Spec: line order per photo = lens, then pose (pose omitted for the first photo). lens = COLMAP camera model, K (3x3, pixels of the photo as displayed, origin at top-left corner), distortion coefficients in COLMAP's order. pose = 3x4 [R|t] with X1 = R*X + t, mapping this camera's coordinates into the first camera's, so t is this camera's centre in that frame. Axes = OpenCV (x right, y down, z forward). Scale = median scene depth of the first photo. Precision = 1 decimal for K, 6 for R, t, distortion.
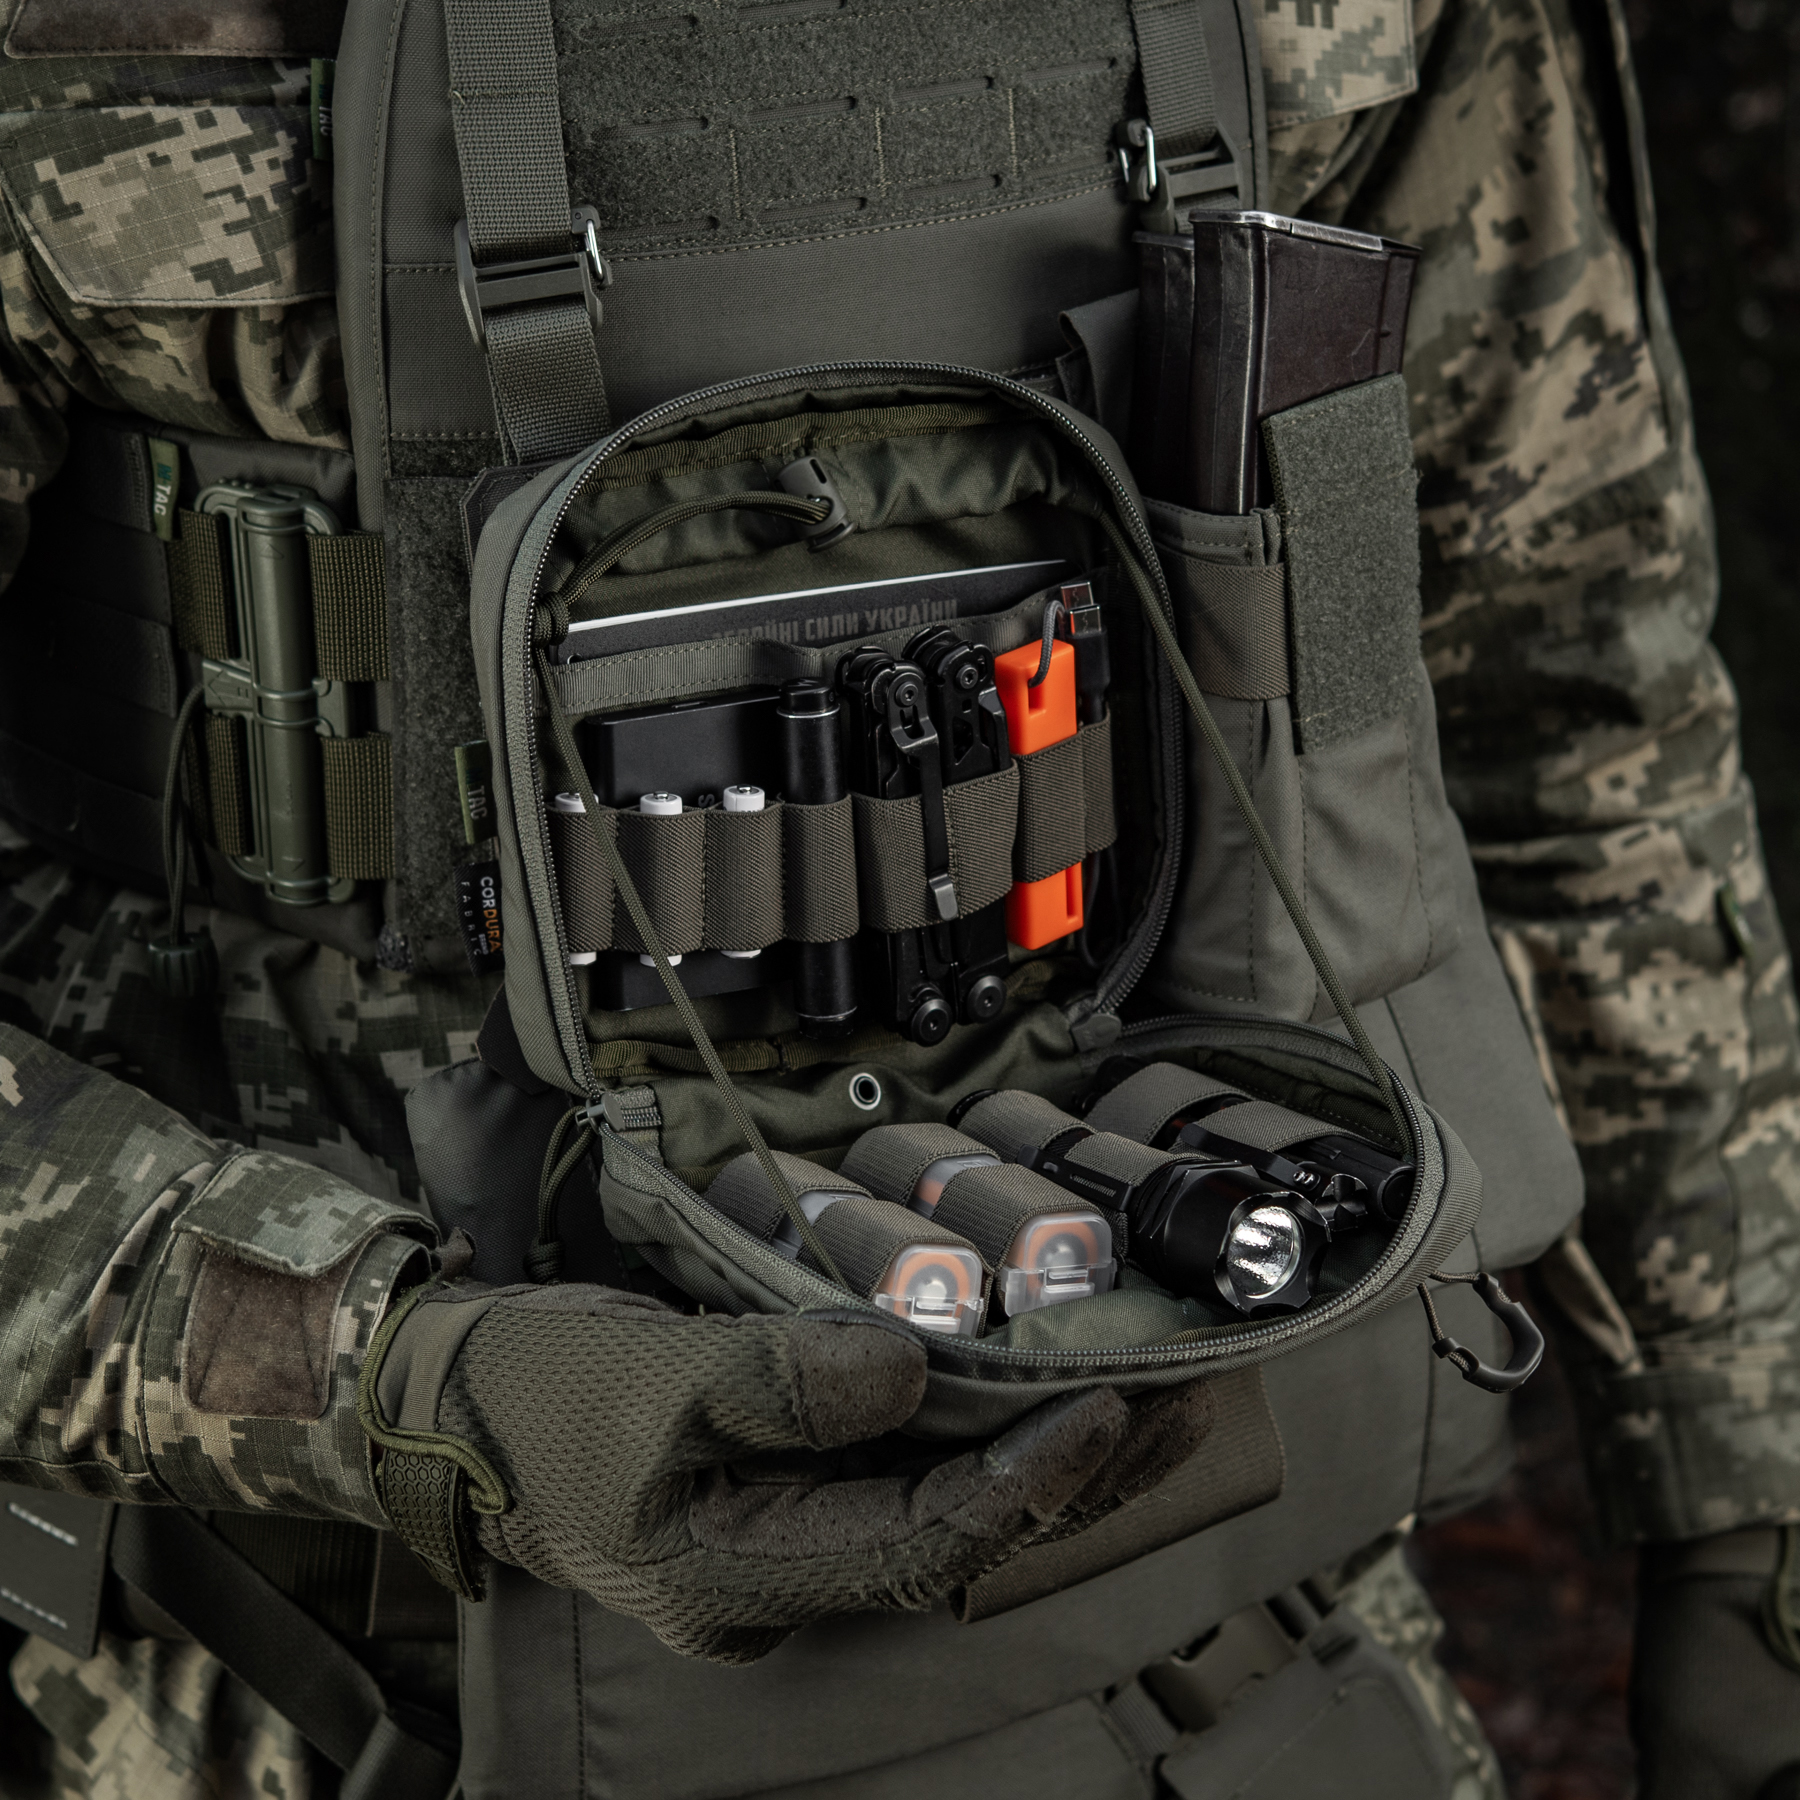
lens RADIAL K [[6652.6, 0, 936.8], [0, 6652.6, 948.3], [0, 0, 1]] dist [1.041072, -0.168875]
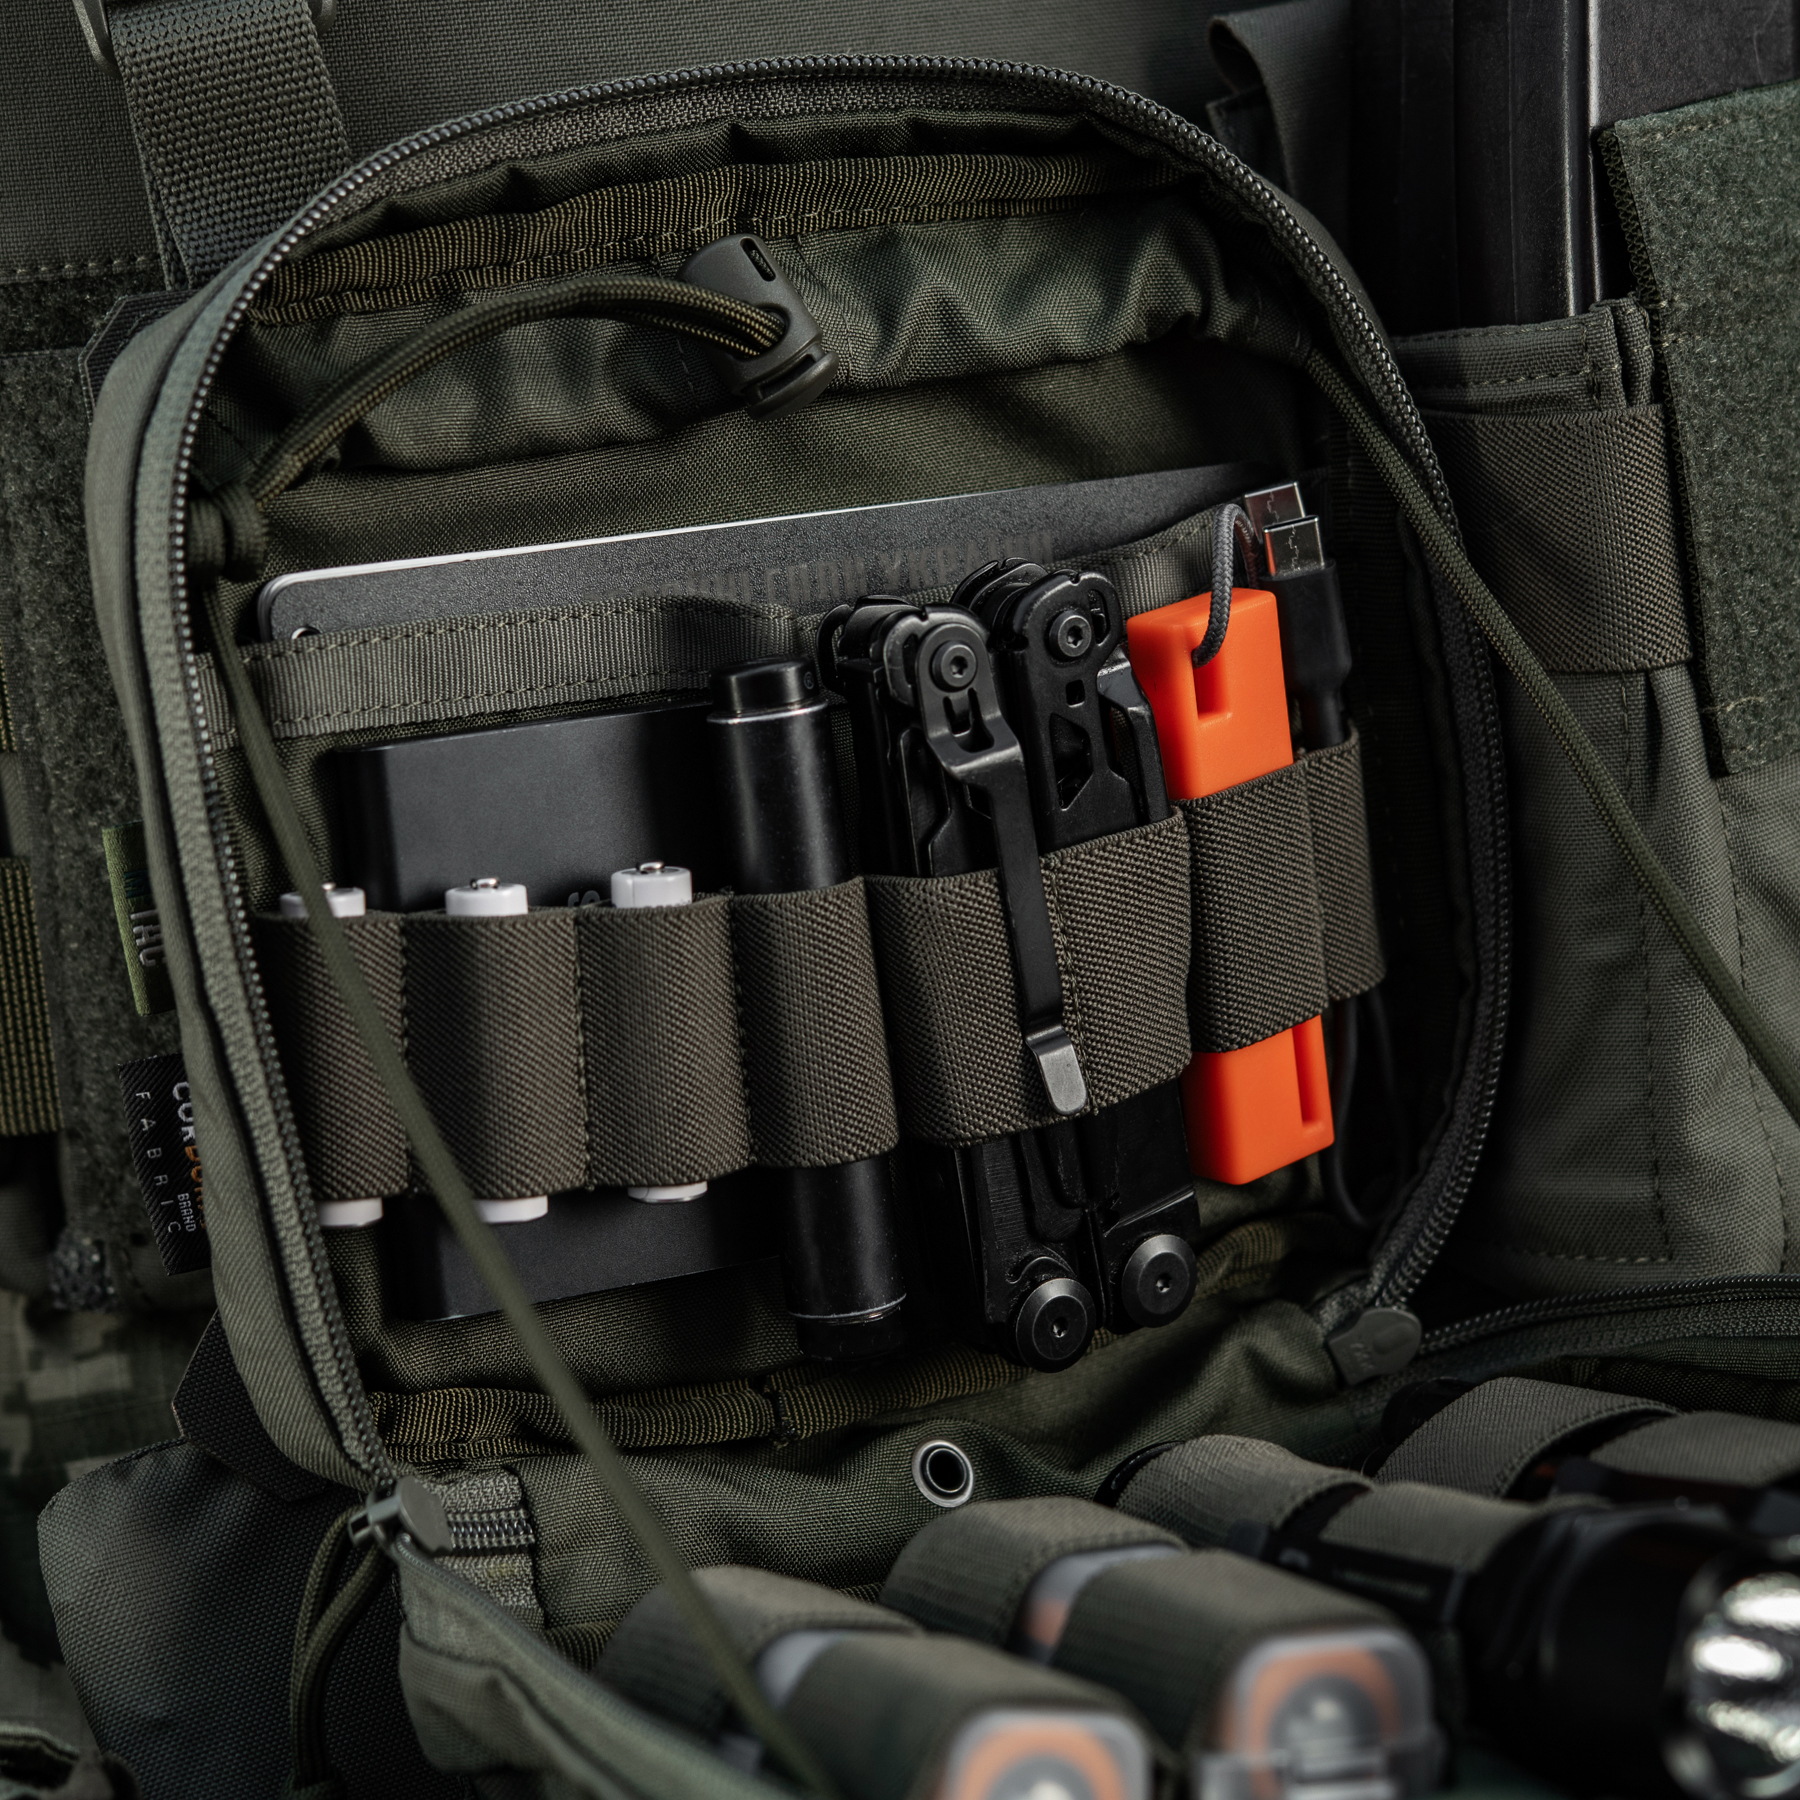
lens RADIAL K [[5091.4, 0, 900.0], [0, 5091.4, 900.0], [0, 0, 1]] dist [0.192446, -0.997287]
pose [[0.995447, -0.069319, -0.065427, 0.015805], [0.057786, 0.984745, -0.164126, 0.043916], [0.075806, 0.159598, 0.984267, 0.607420]]
